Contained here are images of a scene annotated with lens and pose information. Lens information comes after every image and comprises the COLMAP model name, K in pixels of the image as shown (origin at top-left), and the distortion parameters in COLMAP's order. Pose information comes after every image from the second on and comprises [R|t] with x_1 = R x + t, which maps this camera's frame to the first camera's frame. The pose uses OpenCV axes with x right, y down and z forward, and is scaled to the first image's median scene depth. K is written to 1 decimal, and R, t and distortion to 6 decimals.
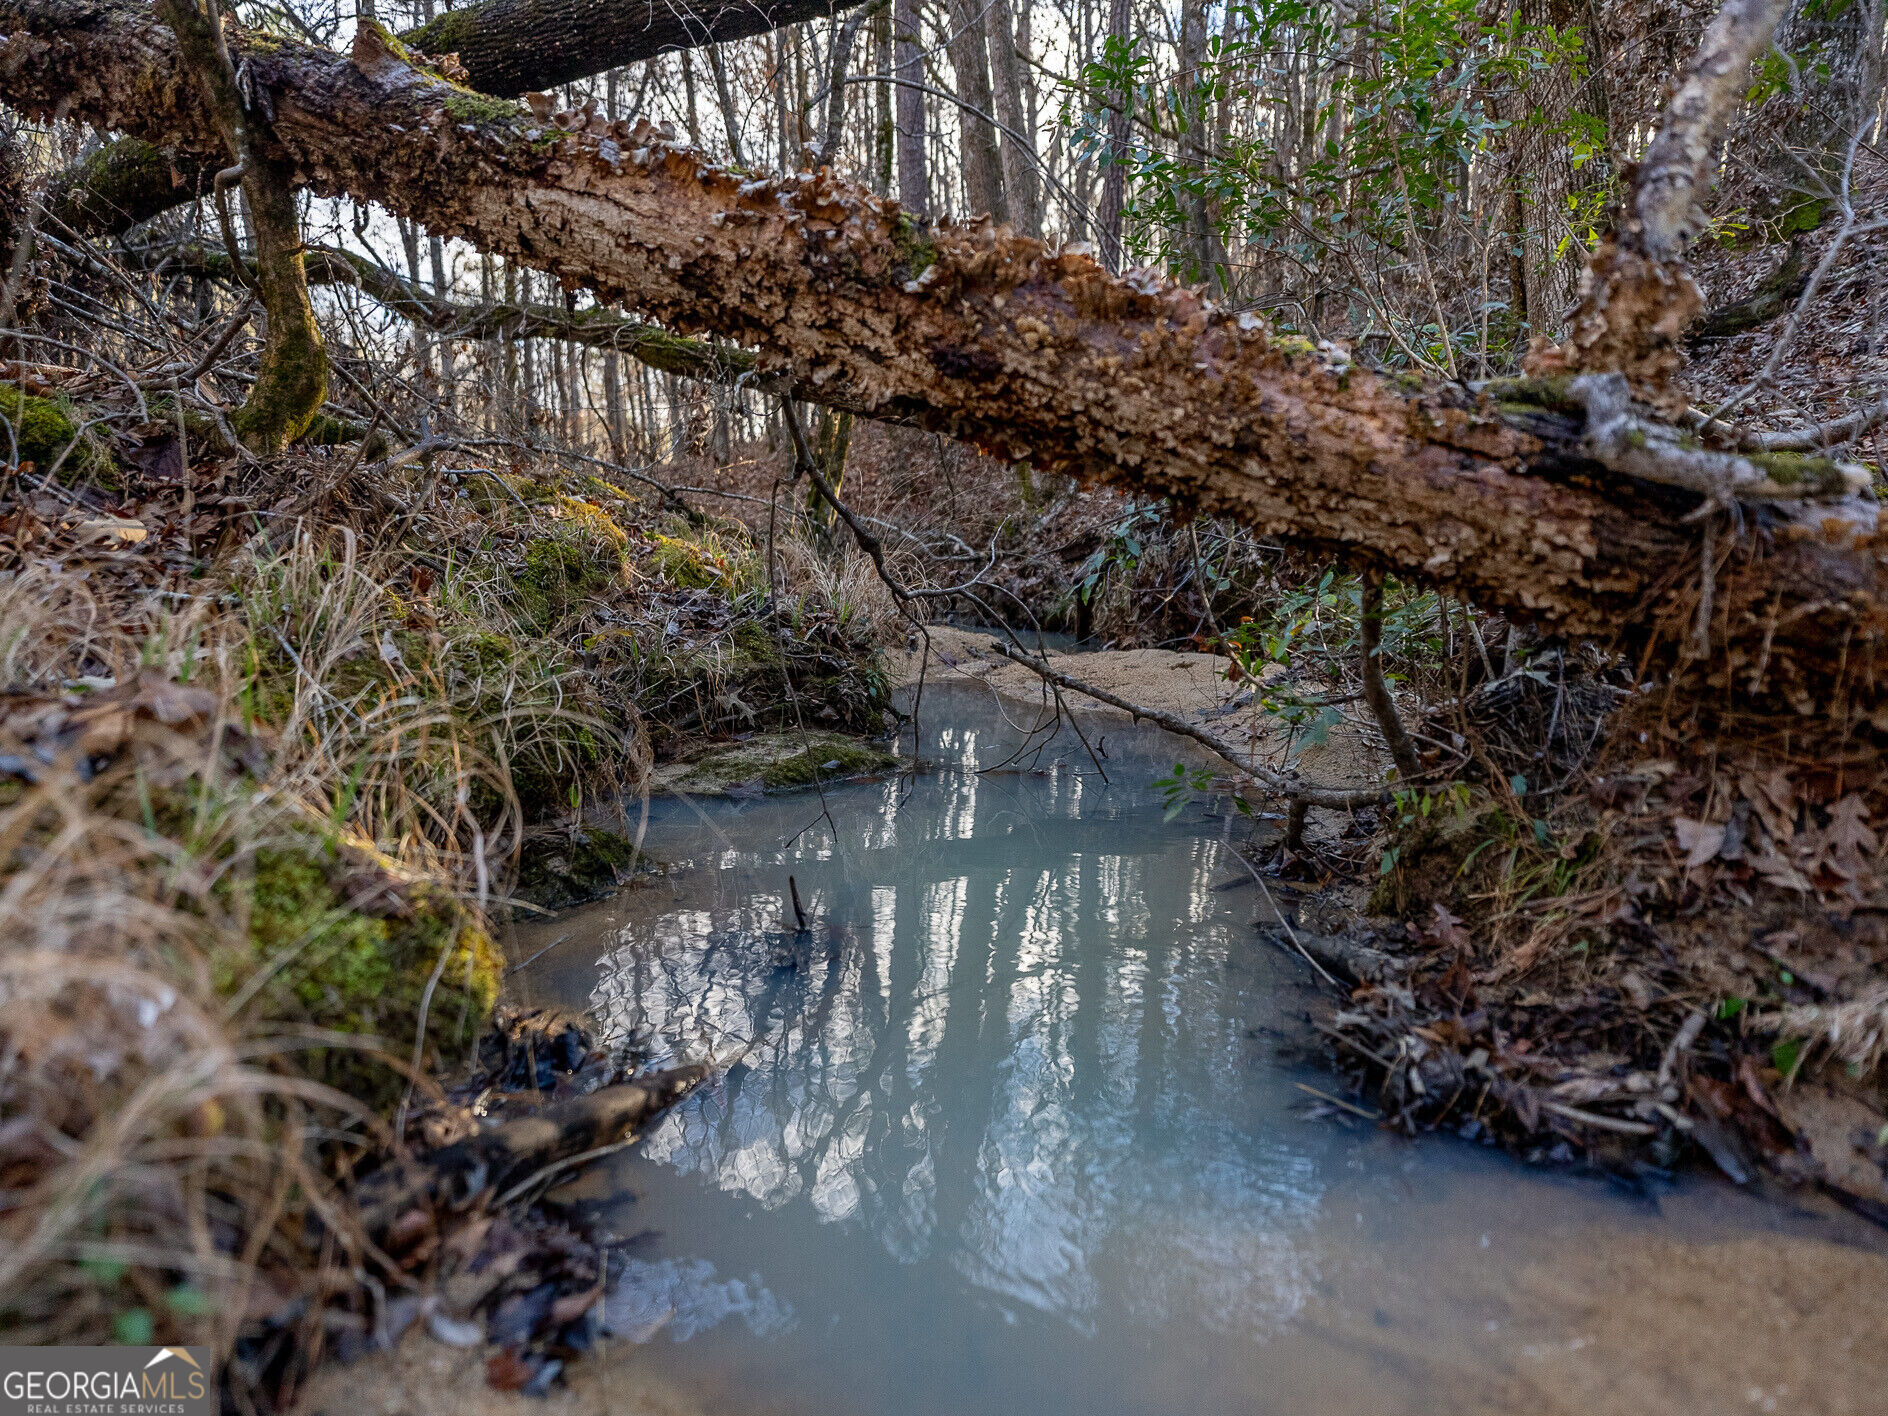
lens RADIAL K [[1099.4, 0, 937.4], [0, 1099.4, 706.5], [0, 0, 1]] dist [-0.003884, -0.000291]
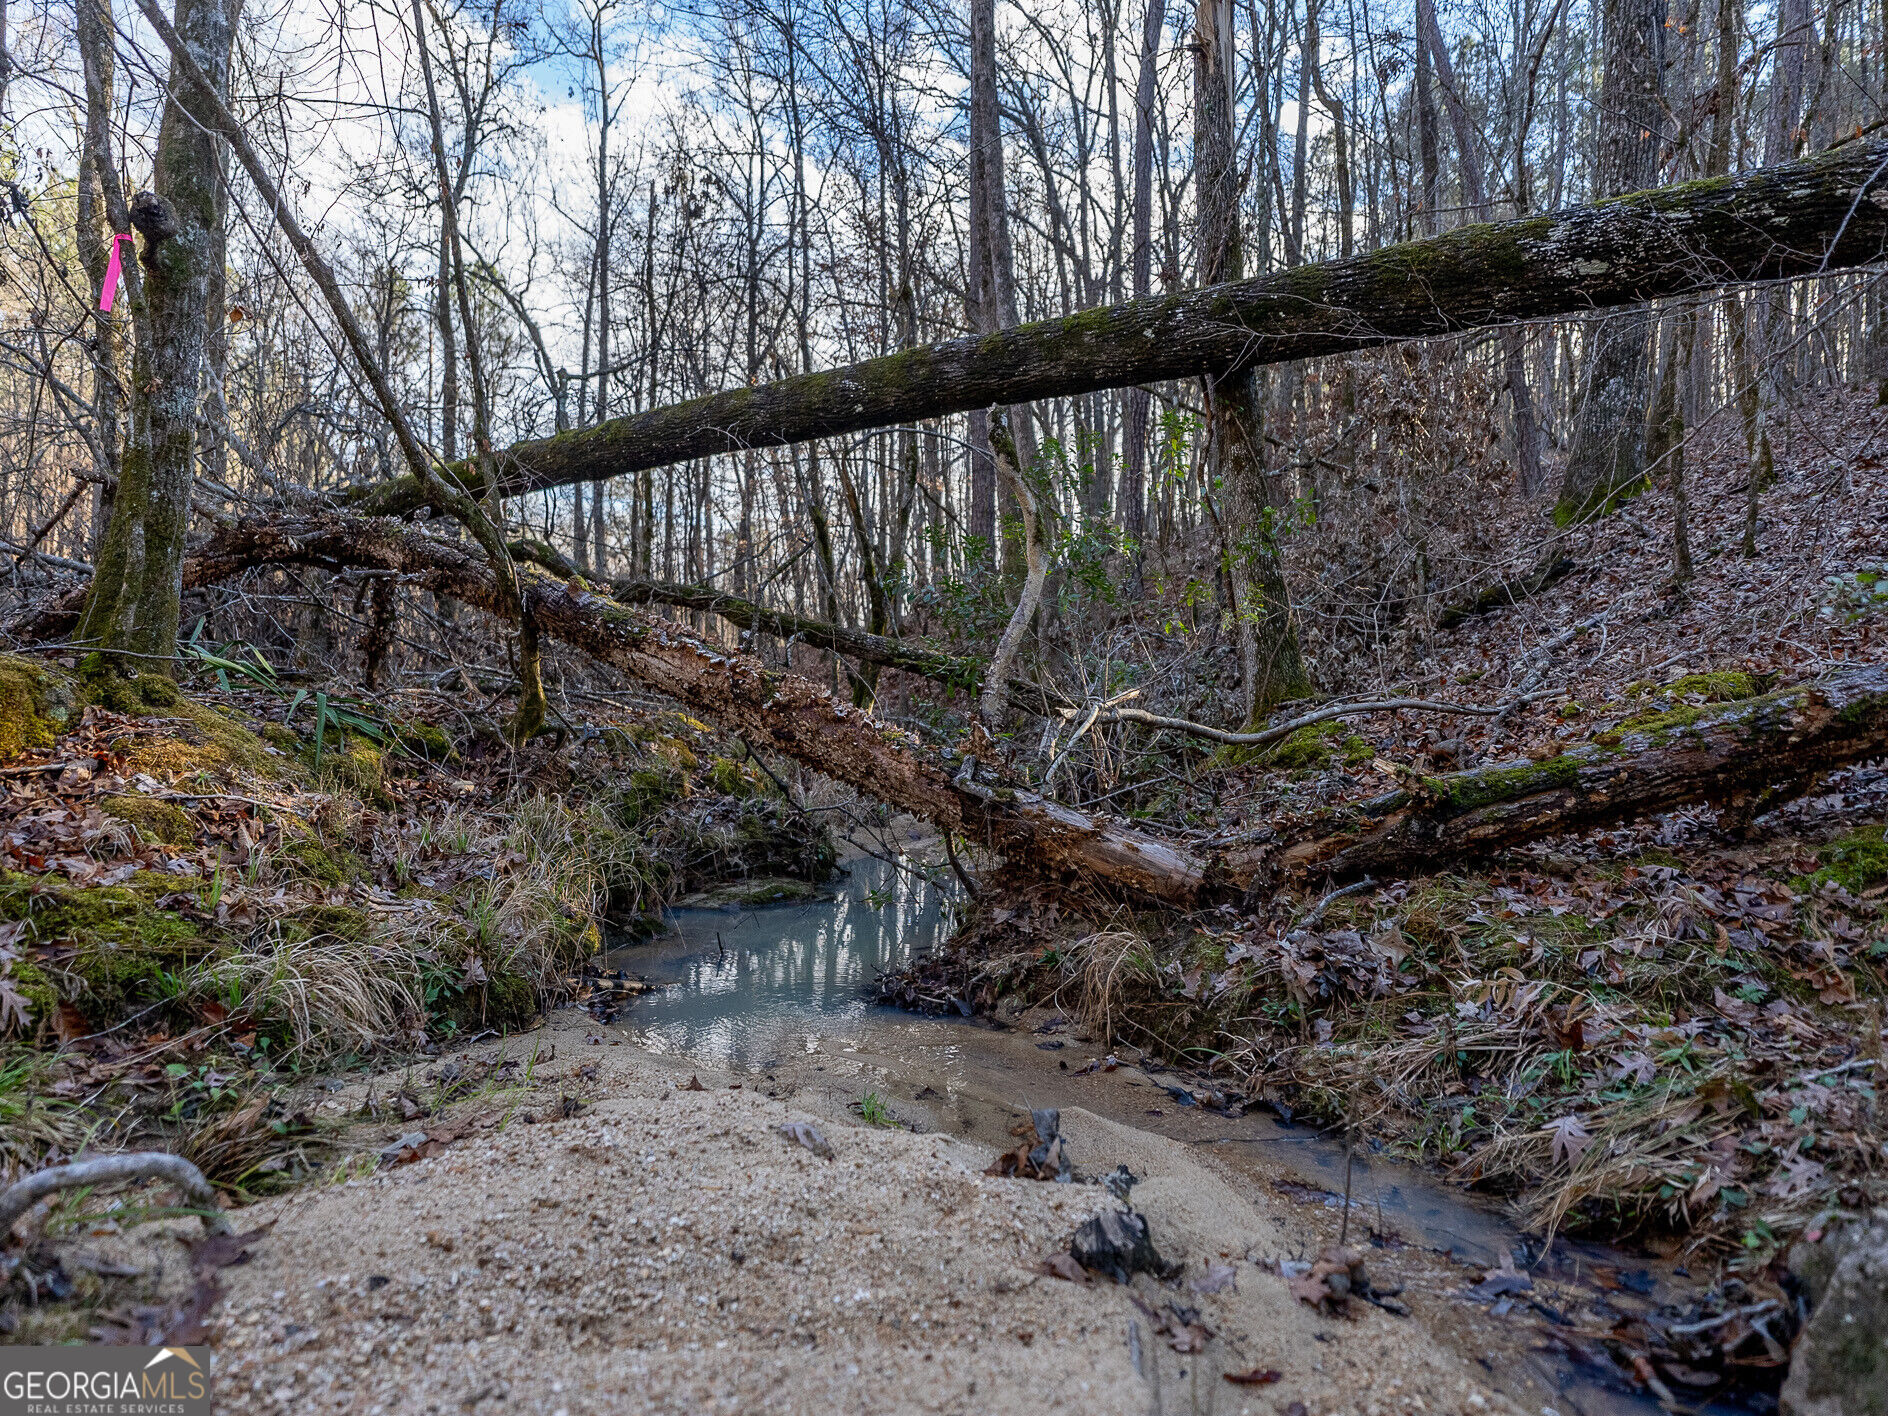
lens RADIAL K [[1099.4, 0, 948.5], [0, 1099.4, 712.7], [0, 0, 1]] dist [-0.003884, -0.000291]
pose [[0.994897, 0.005778, -0.100725, 0.577111], [-0.019923, 0.989951, -0.139999, 0.000250], [0.098904, 0.141292, 0.985015, -1.331322]]
